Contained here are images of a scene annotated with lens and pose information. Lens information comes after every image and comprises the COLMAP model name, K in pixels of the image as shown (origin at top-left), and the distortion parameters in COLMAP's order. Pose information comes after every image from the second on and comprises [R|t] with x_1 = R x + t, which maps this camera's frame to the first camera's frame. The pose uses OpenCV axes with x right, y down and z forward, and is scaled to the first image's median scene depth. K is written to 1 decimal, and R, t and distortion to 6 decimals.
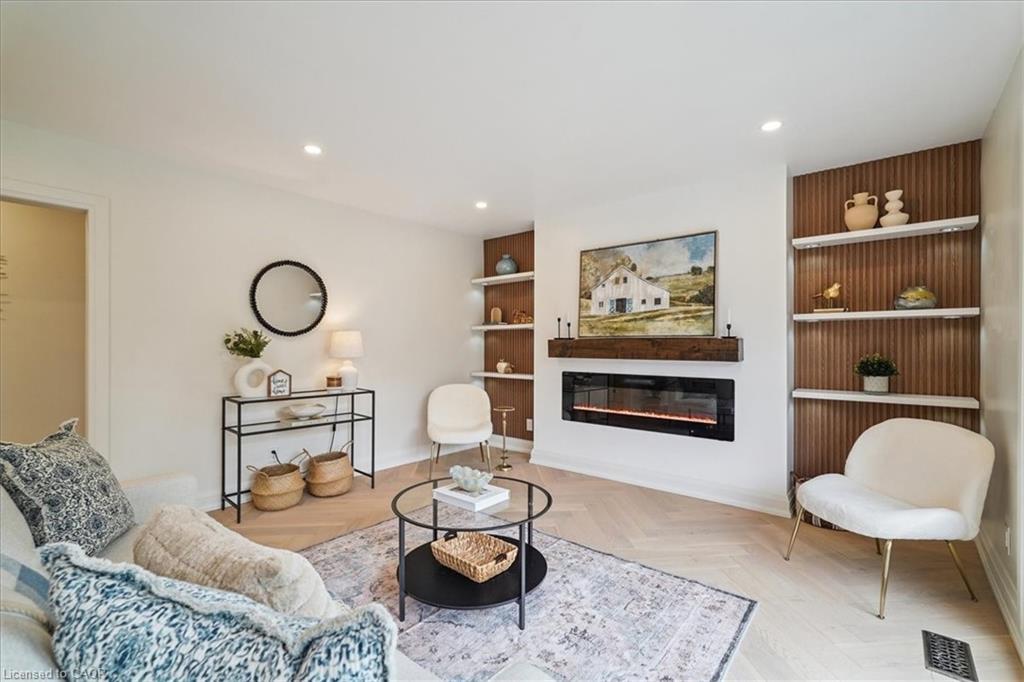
lens RADIAL K [[459.6, 0, 511.4], [0, 459.6, 343.1], [0, 0, 1]] dist [-0.000515, 0.005004]
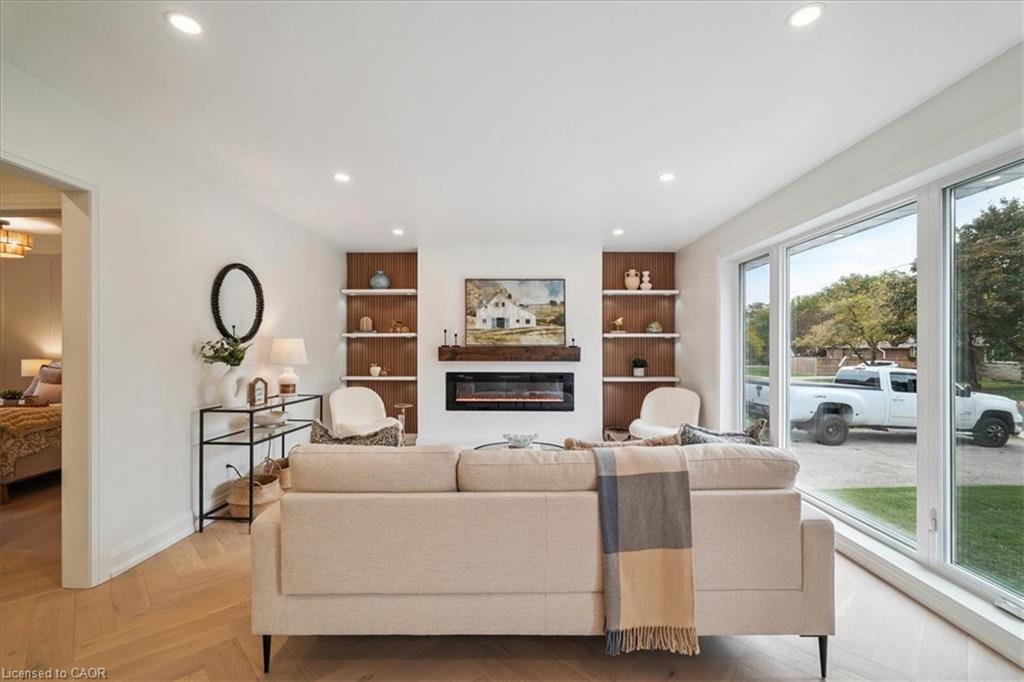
lens RADIAL K [[459.6, 0, 514.0], [0, 459.6, 349.3], [0, 0, 1]] dist [-0.000515, 0.005004]
pose [[0.770287, -0.000119, 0.637697, -0.640023], [-0.003682, 0.999982, 0.004633, -0.008561], [-0.637686, -0.005917, 0.770273, -0.100805]]
